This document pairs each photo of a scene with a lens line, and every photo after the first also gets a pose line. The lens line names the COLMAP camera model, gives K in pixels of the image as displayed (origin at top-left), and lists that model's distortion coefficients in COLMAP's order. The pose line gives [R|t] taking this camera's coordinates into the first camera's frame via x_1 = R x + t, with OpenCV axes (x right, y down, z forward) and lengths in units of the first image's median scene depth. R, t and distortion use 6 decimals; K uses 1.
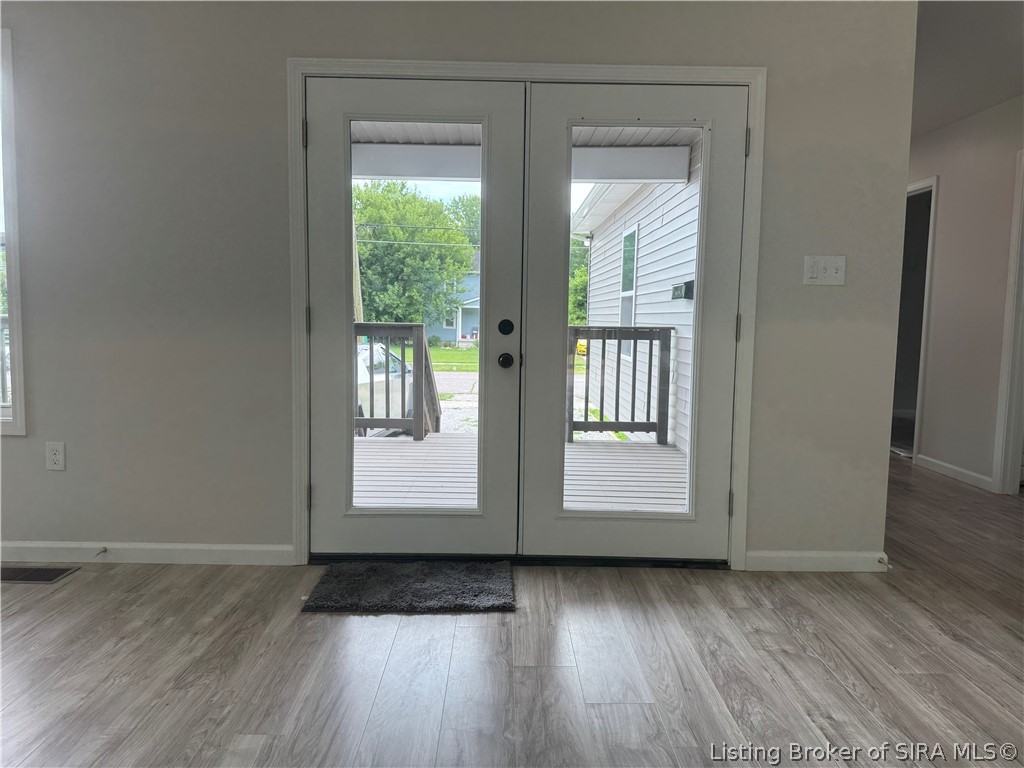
lens RADIAL K [[716.2, 0, 512.0], [0, 716.2, 384.0], [0, 0, 1]] dist [0.119606, -0.139849]
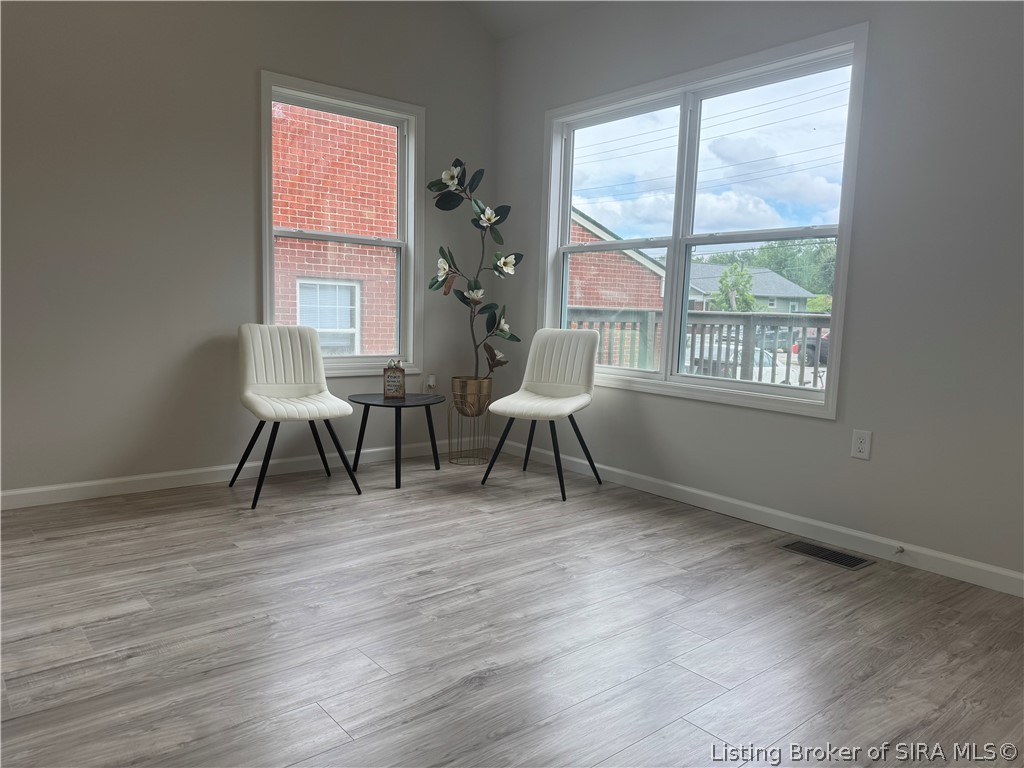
lens RADIAL K [[716.2, 0, 512.0], [0, 716.2, 384.0], [0, 0, 1]] dist [0.119606, -0.139849]
pose [[0.634335, 0.085707, -0.768292, -0.145082], [-0.095170, 0.994933, 0.032413, 0.025738], [0.767177, 0.052558, 0.639278, -0.005771]]
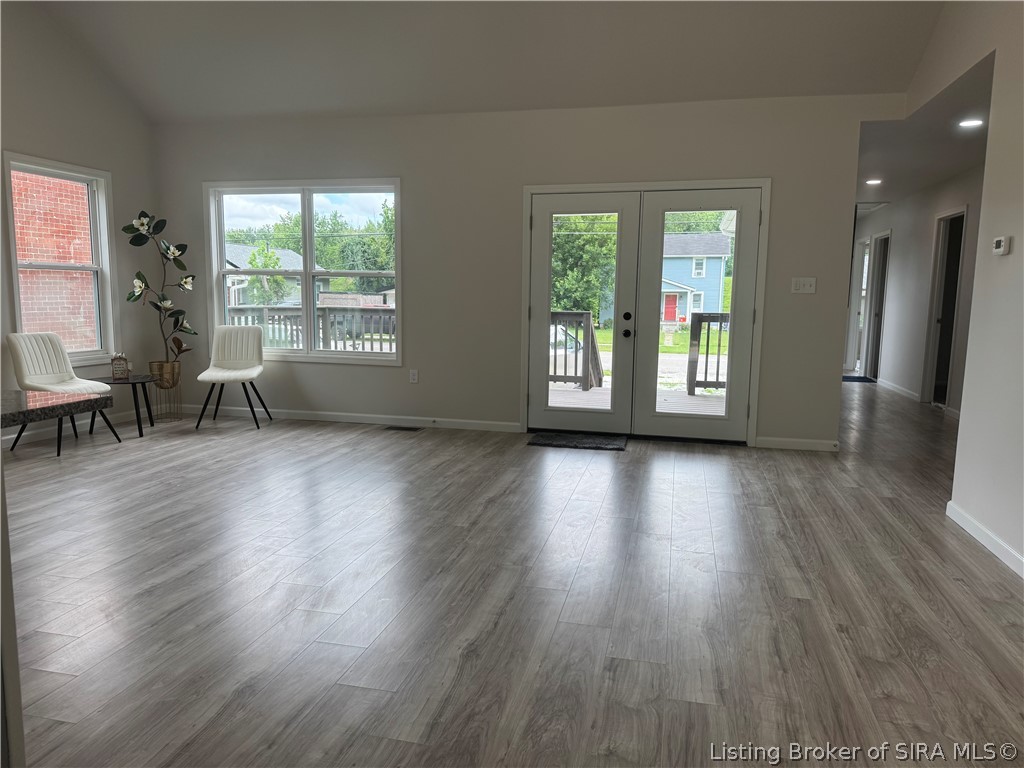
lens RADIAL K [[716.2, 0, 512.0], [0, 716.2, 384.0], [0, 0, 1]] dist [0.119606, -0.139849]
pose [[0.969906, 0.026880, -0.241993, 0.142907], [-0.020887, 0.999409, 0.027301, 0.050312], [0.242583, -0.021425, 0.969894, -0.843220]]
